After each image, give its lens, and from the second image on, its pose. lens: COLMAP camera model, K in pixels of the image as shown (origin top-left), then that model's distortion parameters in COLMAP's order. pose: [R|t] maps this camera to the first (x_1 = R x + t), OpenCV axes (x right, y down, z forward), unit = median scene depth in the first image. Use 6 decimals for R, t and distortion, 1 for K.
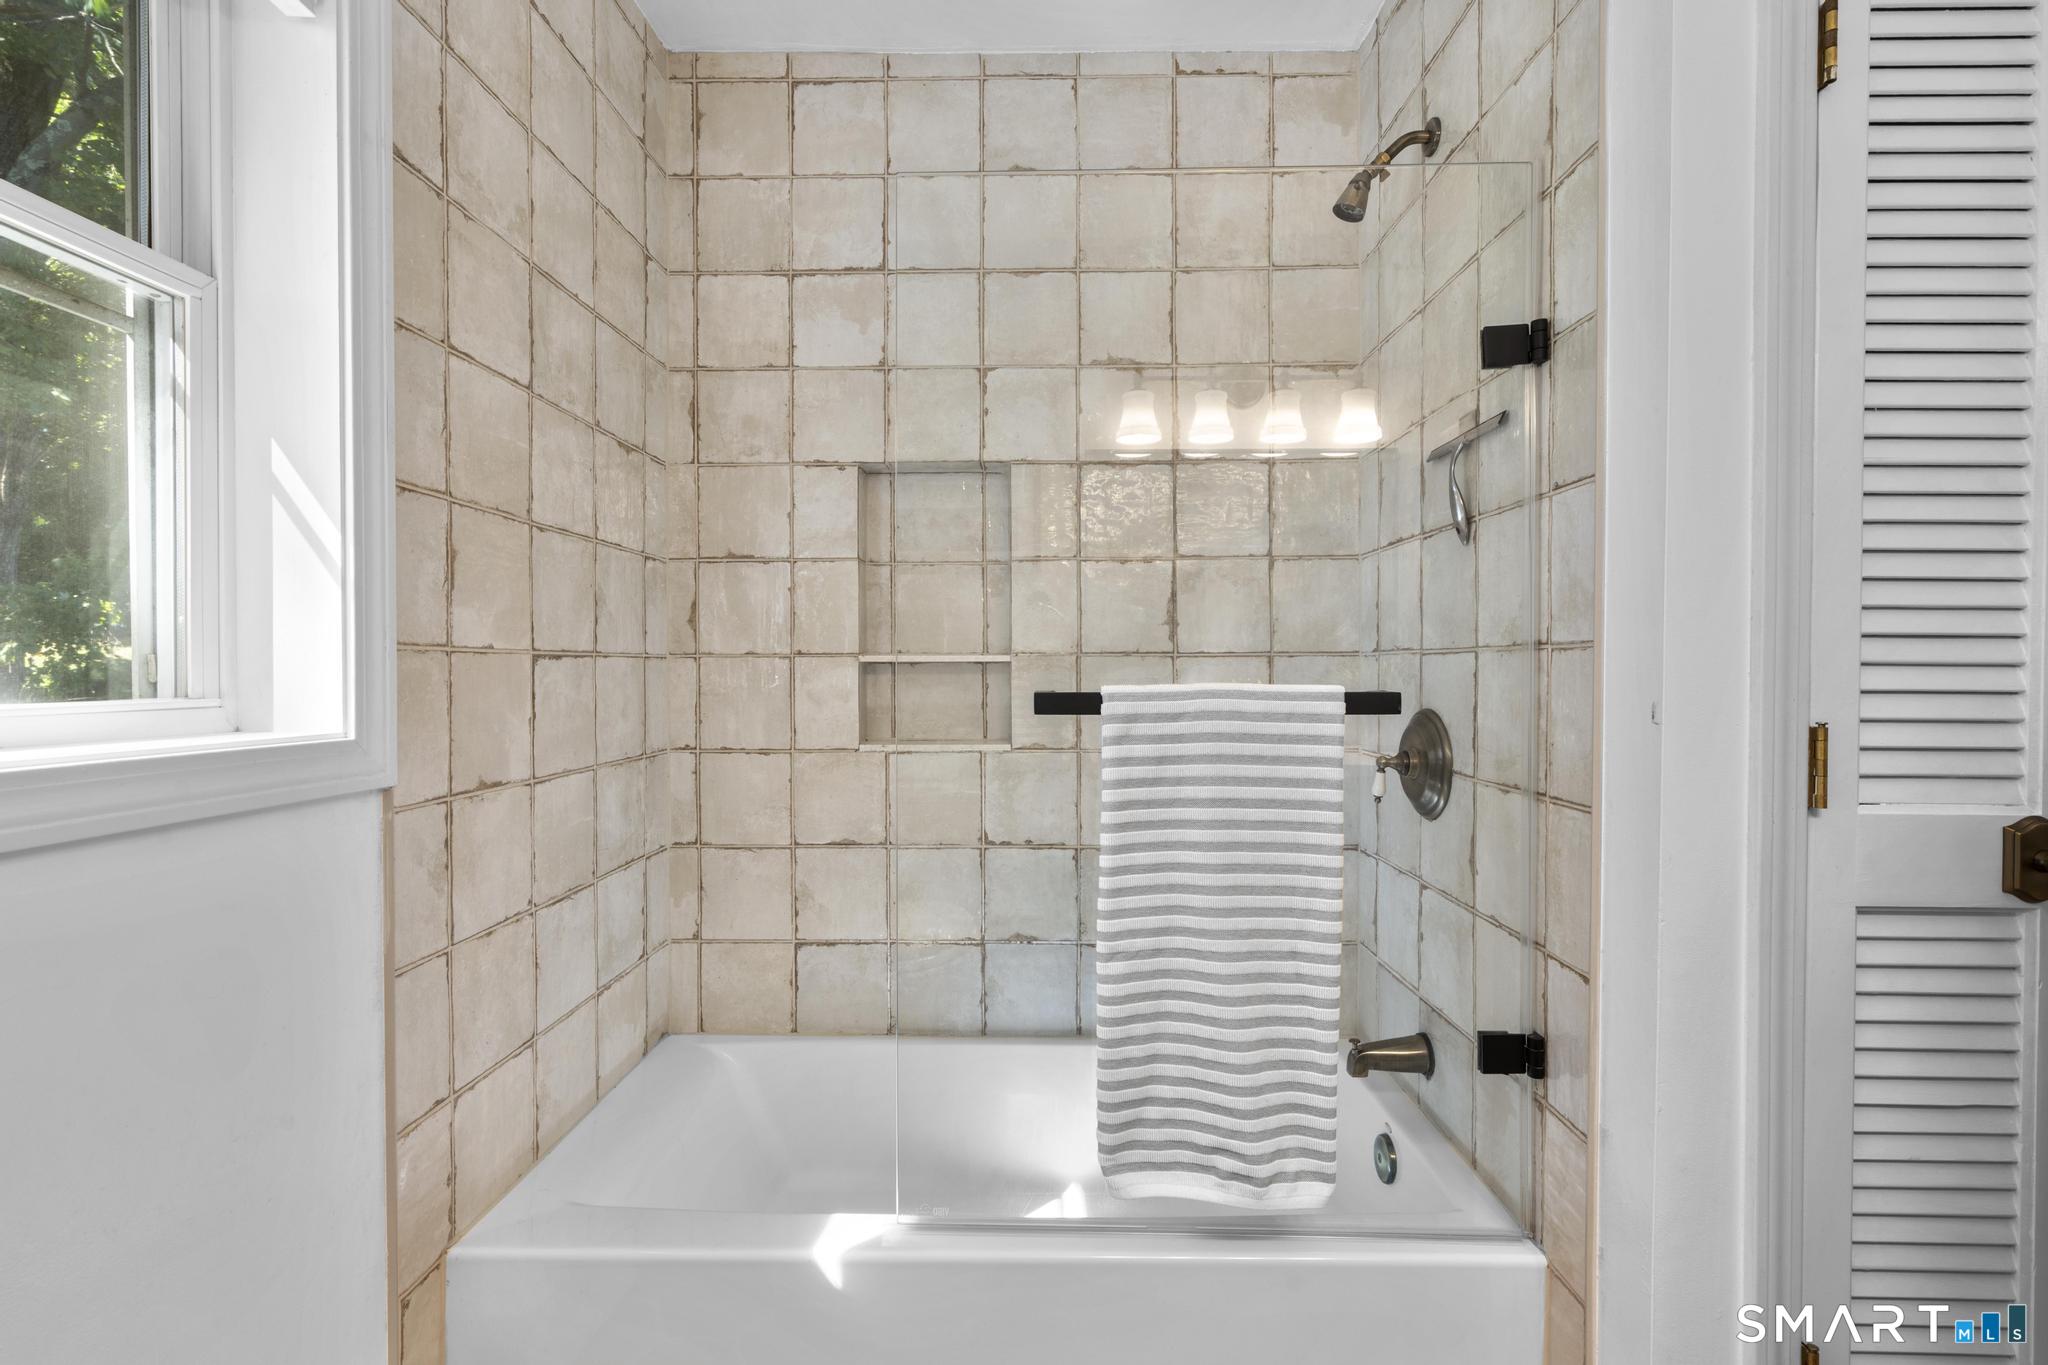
lens RADIAL K [[925.4, 0, 1023.4], [0, 925.4, 677.1], [0, 0, 1]] dist [-0.004960, 0.002111]
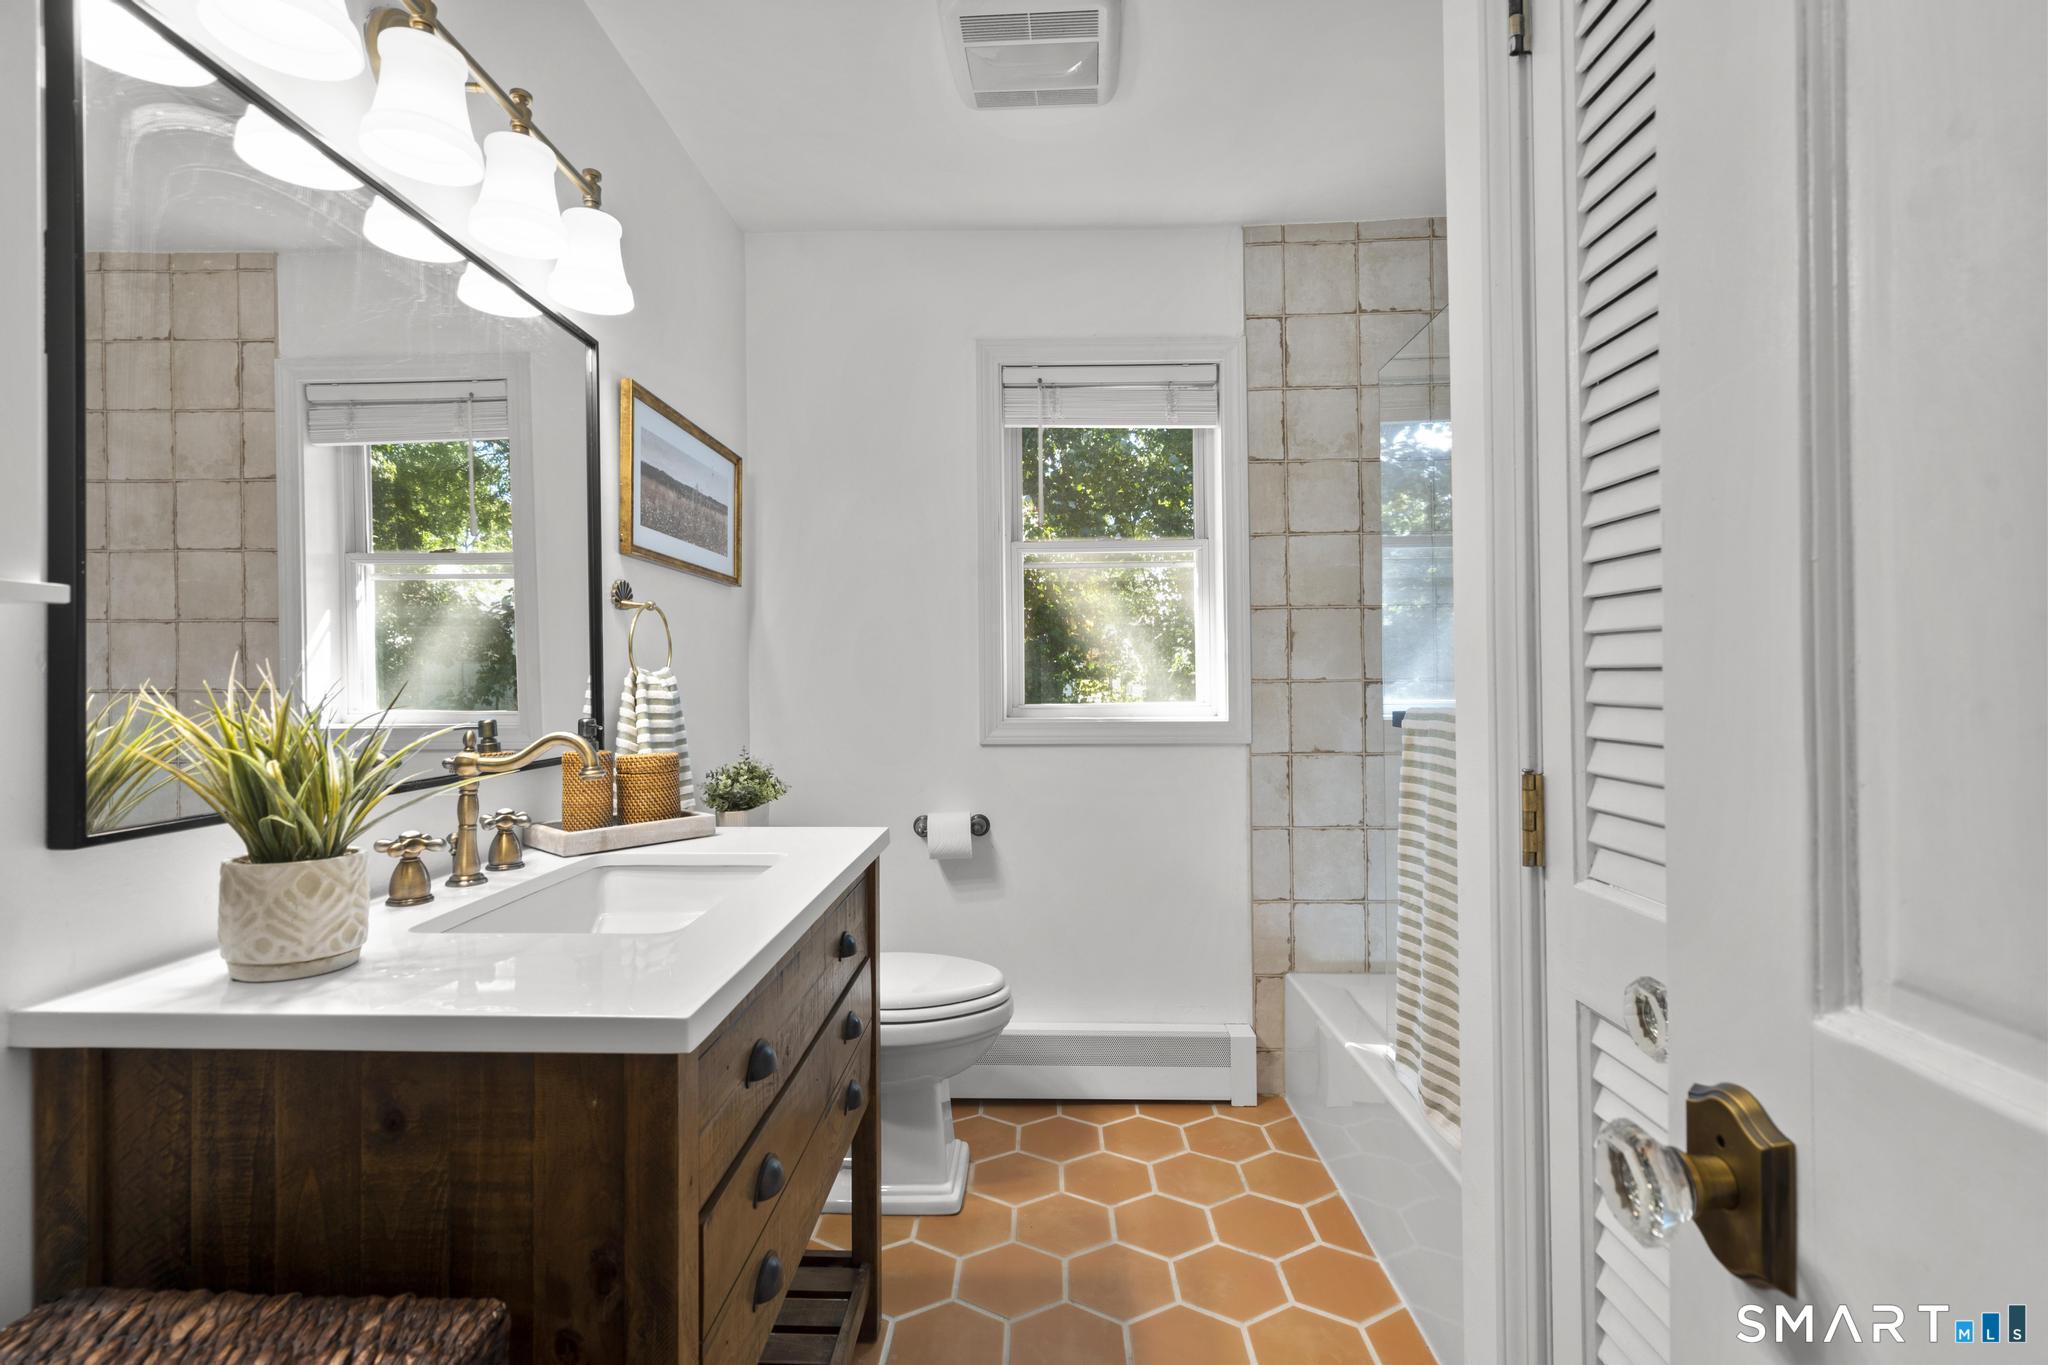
lens RADIAL K [[925.4, 0, 1019.8], [0, 925.4, 681.0], [0, 0, 1]] dist [-0.004960, 0.002111]
pose [[-0.009538, -0.001554, -0.999953, 1.425408], [0.002549, 0.999996, -0.001578, -0.028812], [0.999951, -0.002564, -0.009534, 0.421281]]
